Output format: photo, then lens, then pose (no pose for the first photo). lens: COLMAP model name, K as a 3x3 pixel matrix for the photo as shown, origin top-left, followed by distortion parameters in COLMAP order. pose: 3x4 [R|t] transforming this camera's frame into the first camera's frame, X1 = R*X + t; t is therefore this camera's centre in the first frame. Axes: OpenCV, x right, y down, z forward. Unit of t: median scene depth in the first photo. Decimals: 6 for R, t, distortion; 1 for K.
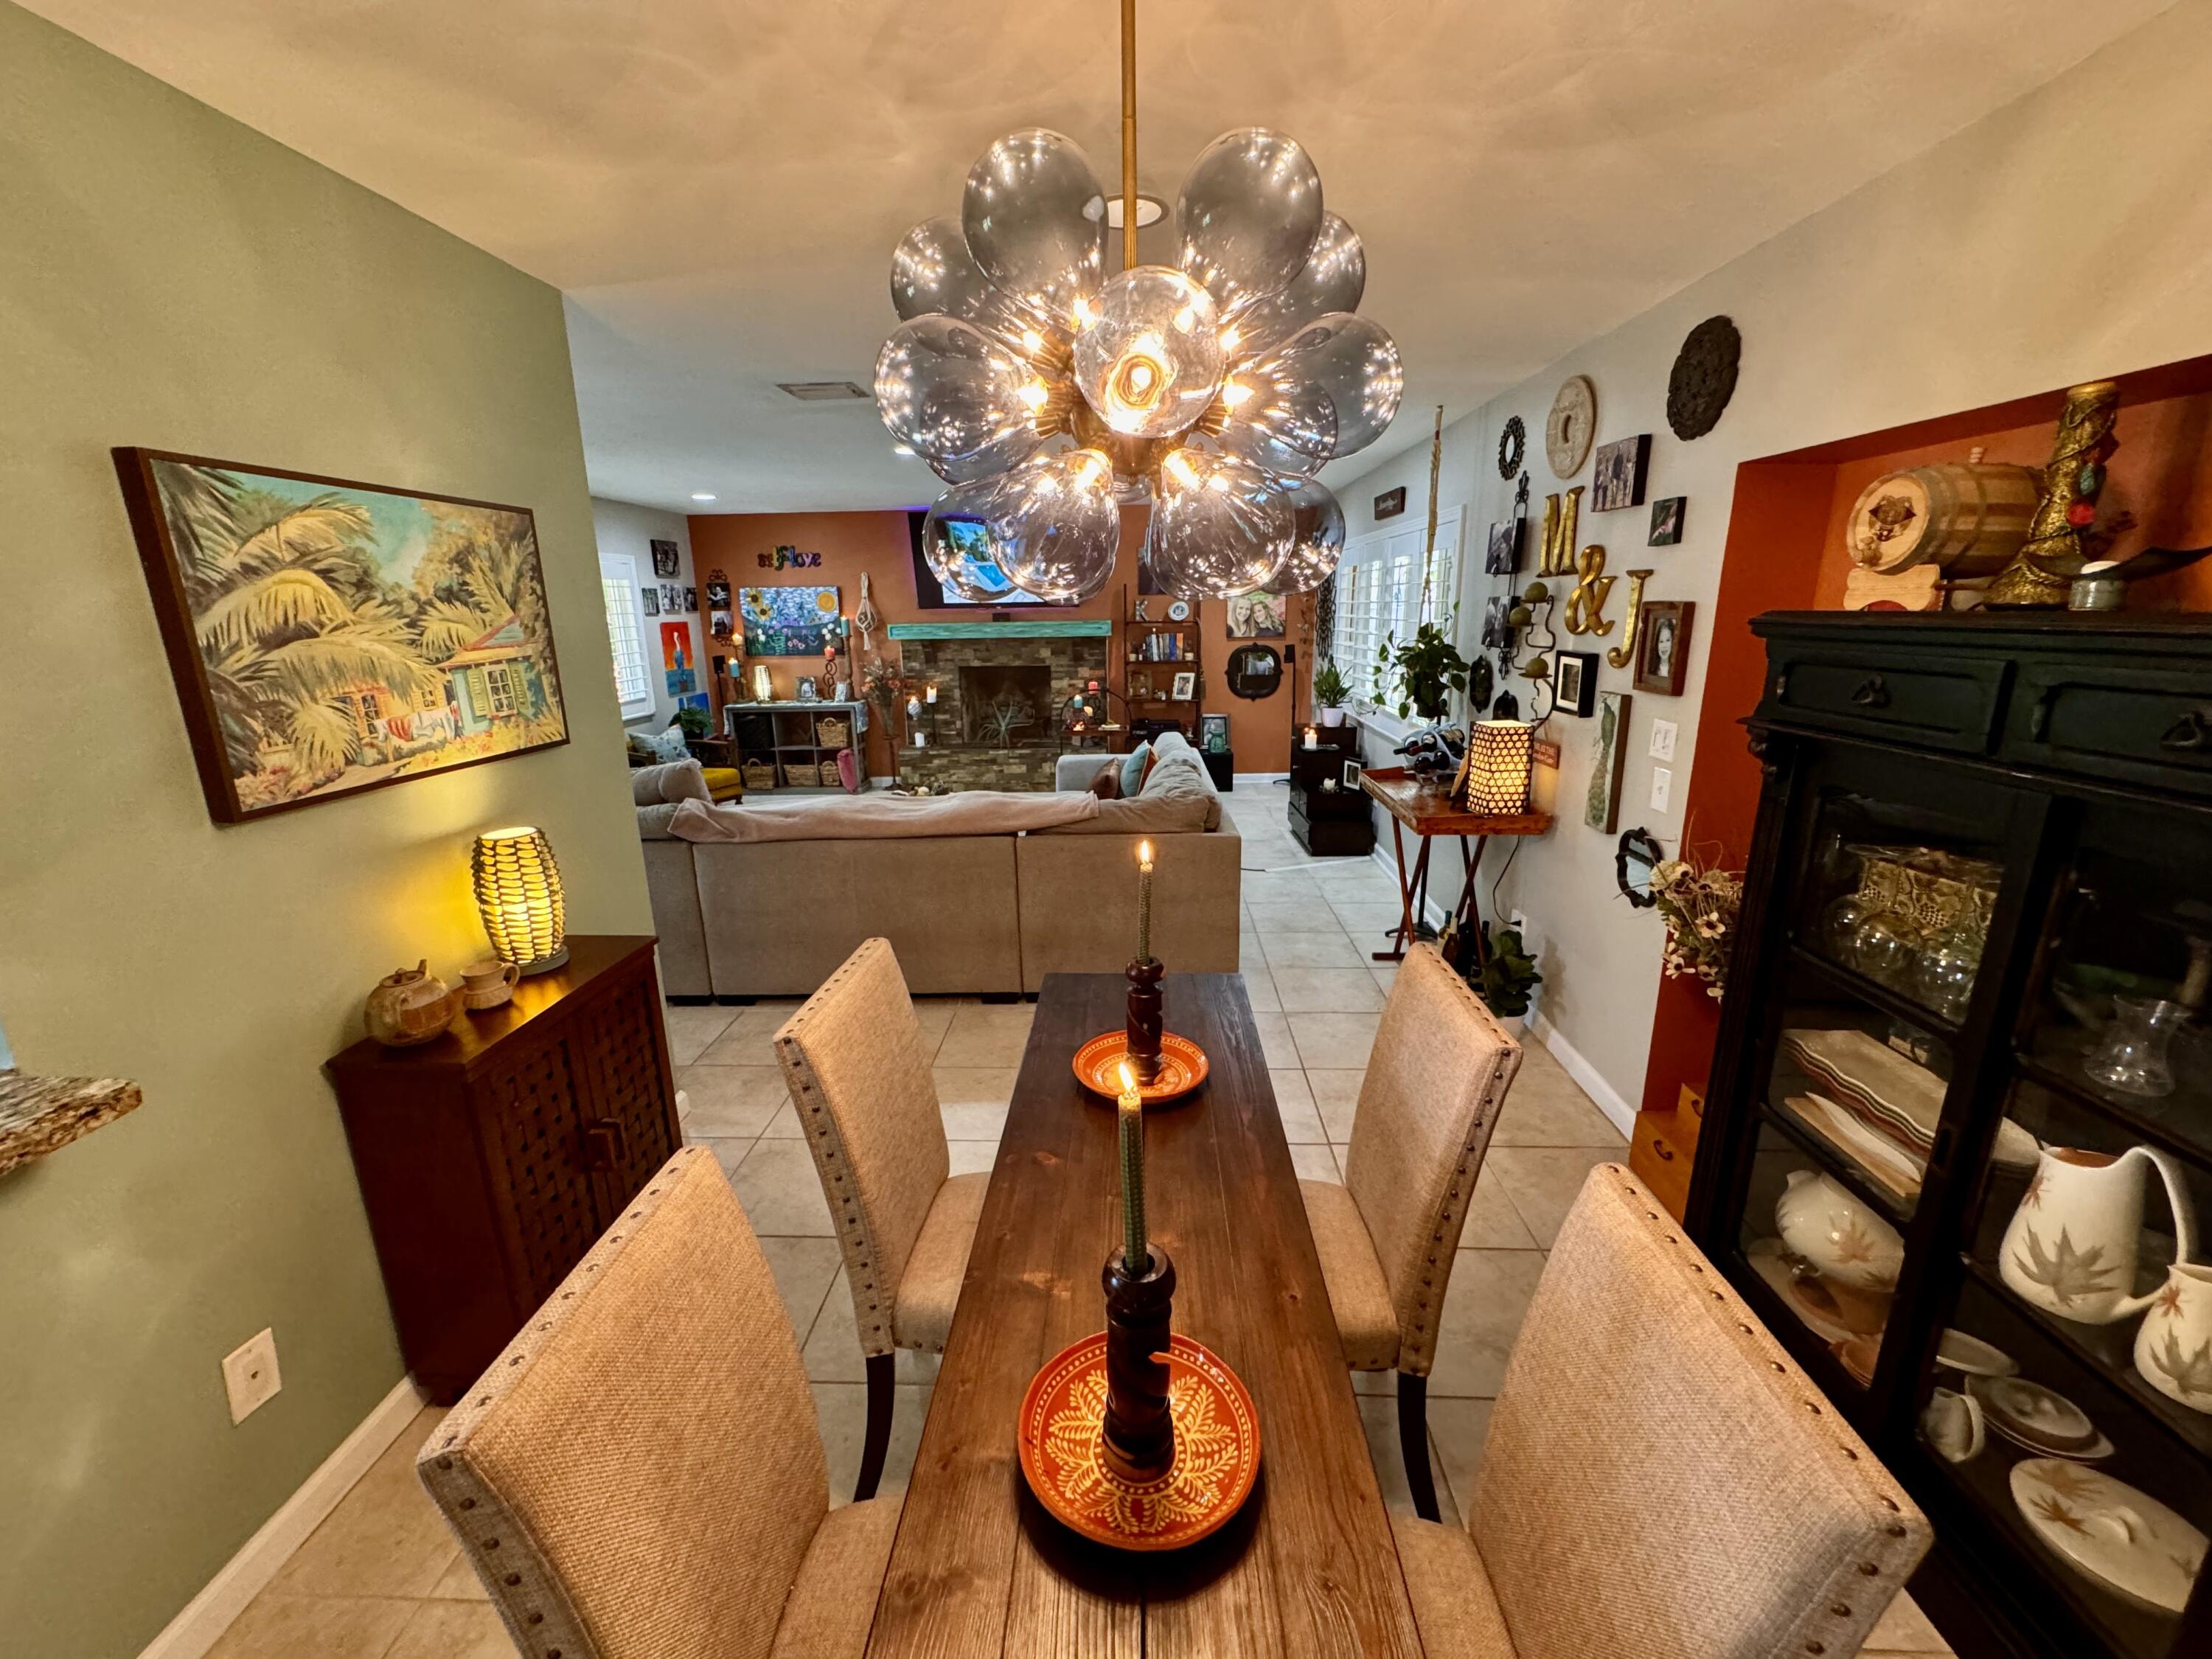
lens RADIAL K [[884.0, 0, 1105.1], [0, 884.0, 828.0], [0, 0, 1]] dist [-0.001249, 0.000216]
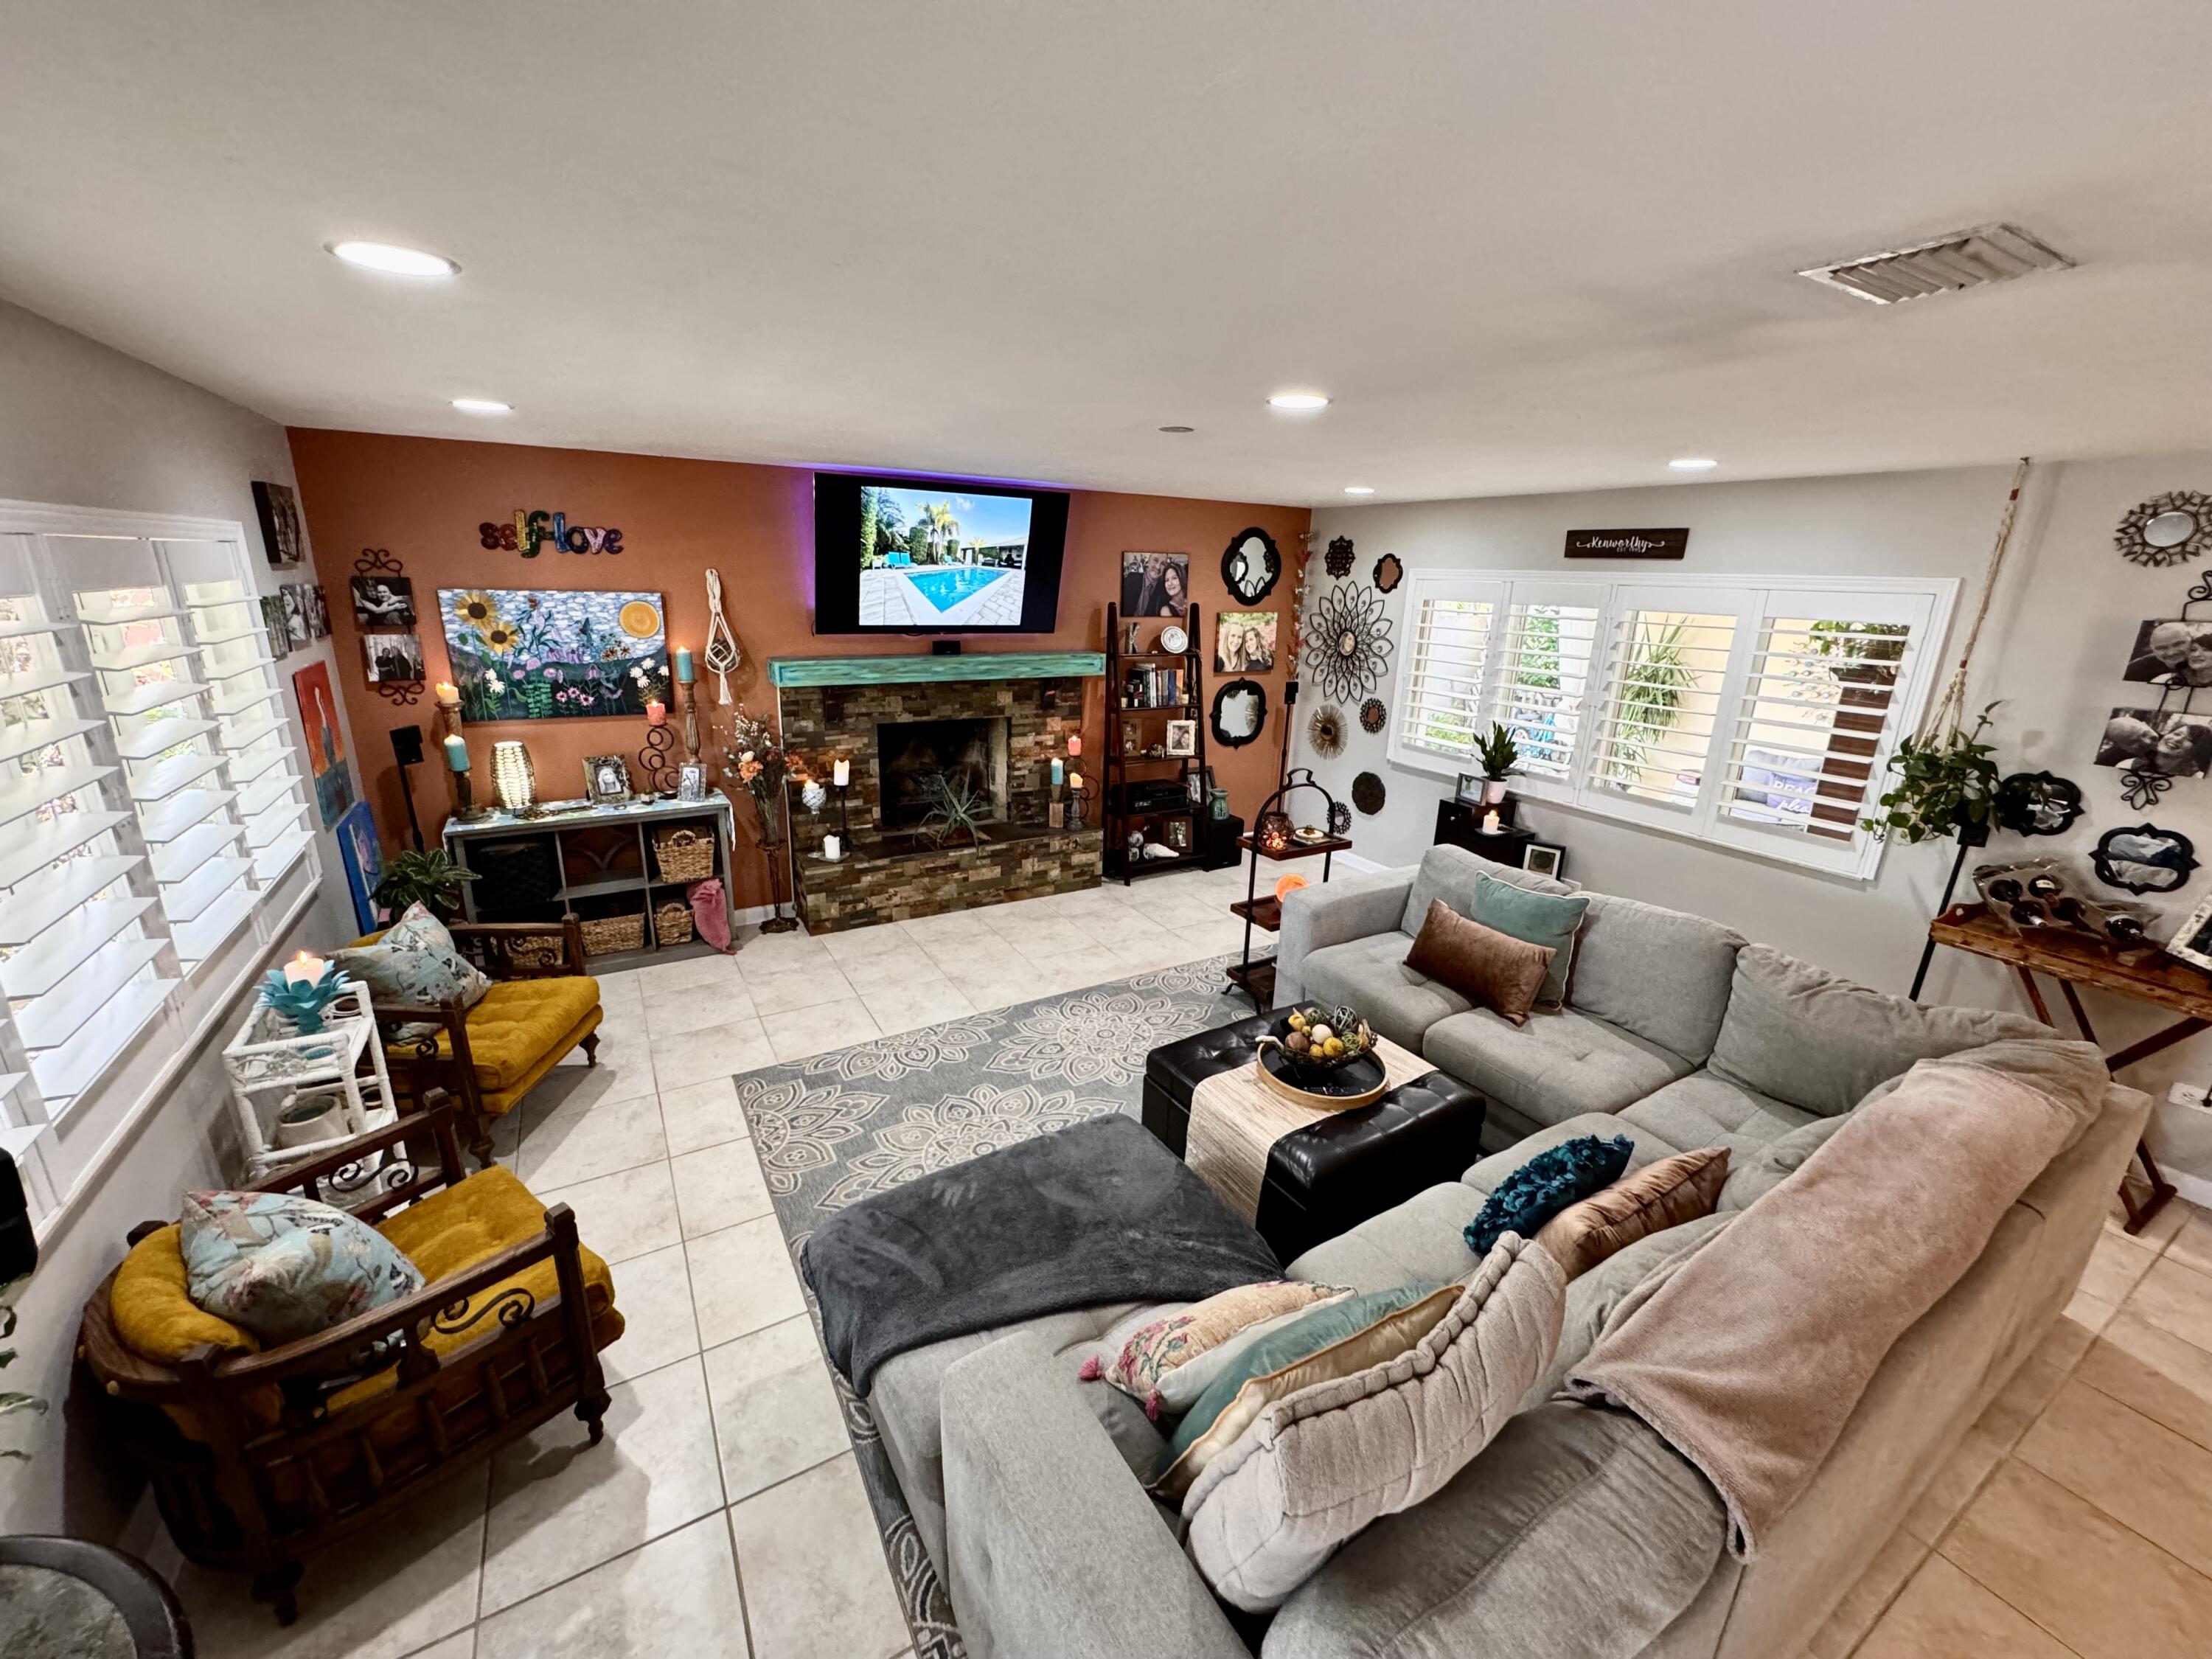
lens RADIAL K [[884.0, 0, 1105.1], [0, 884.0, 828.0], [0, 0, 1]] dist [-0.001249, 0.000216]
pose [[0.842113, -0.111225, 0.527708, -0.953850], [0.090690, 0.993773, 0.064735, -0.345840], [-0.531622, -0.006657, 0.846956, 0.961203]]
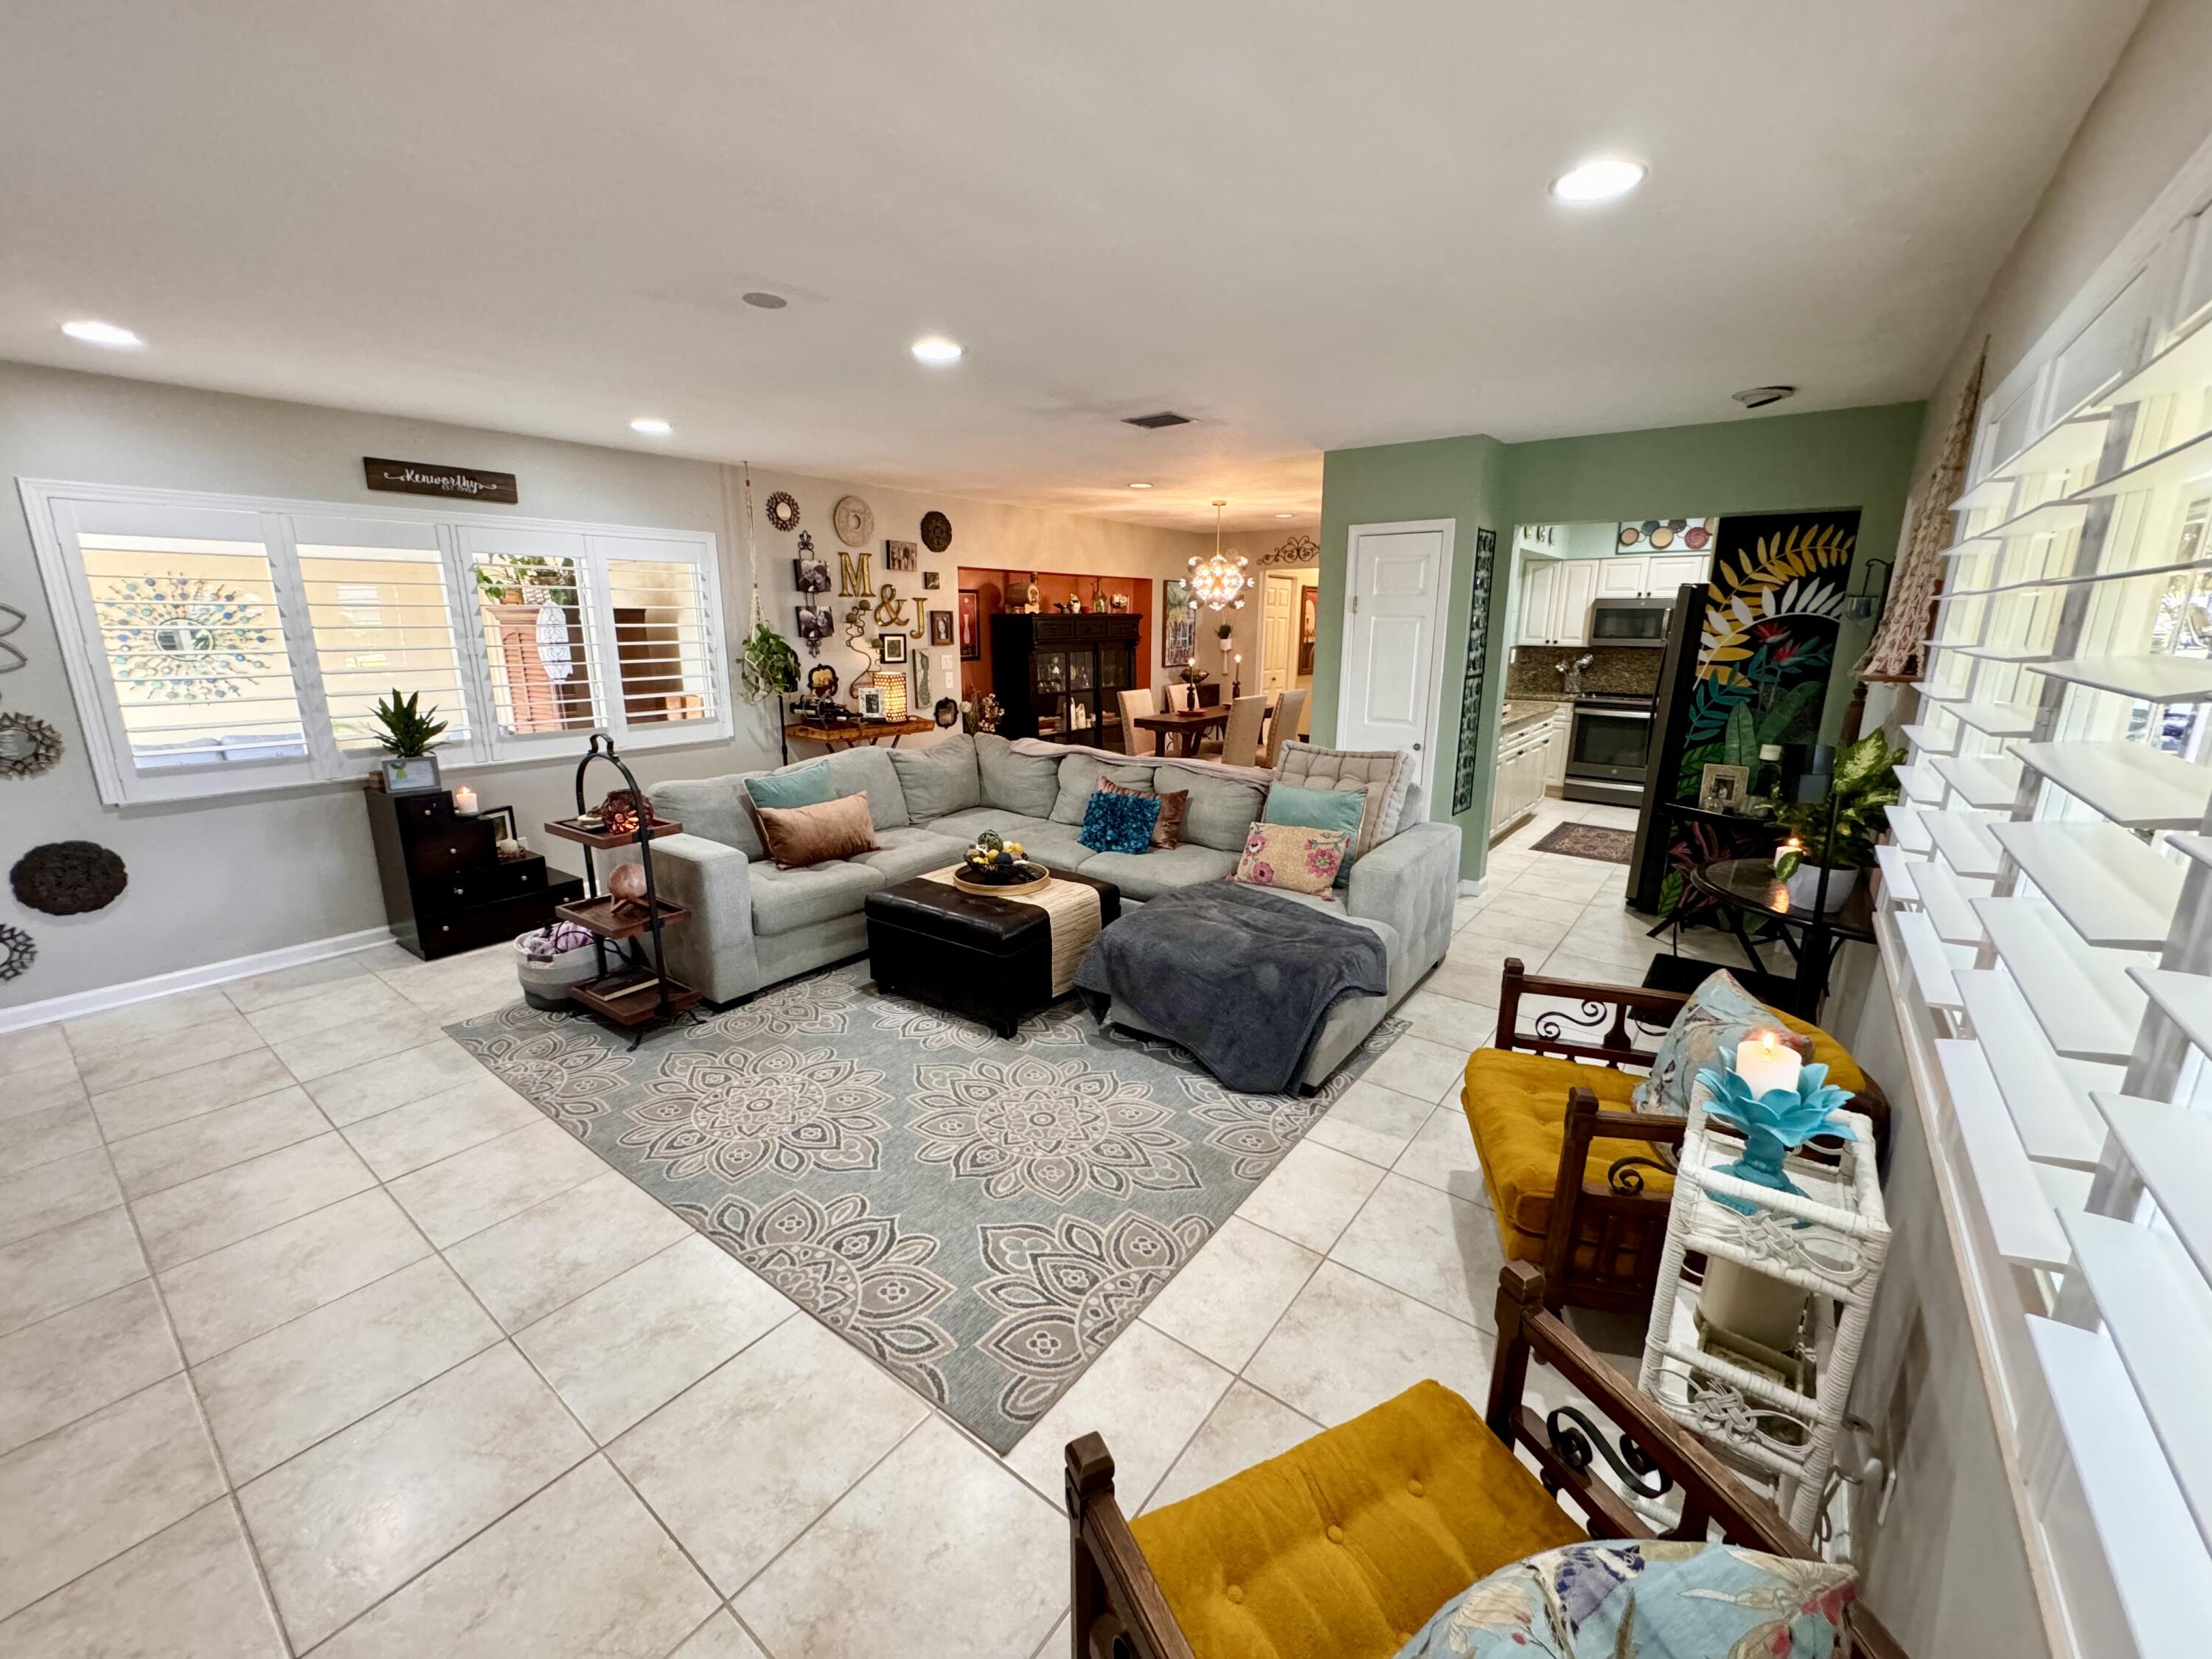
lens RADIAL K [[884.0, 0, 1105.1], [0, 884.0, 828.0], [0, 0, 1]] dist [-0.001249, 0.000216]
pose [[-0.818232, -0.119826, 0.562261, -1.104809], [0.151592, 0.898450, 0.412078, -0.561606], [-0.554541, 0.422410, -0.716976, 2.367142]]
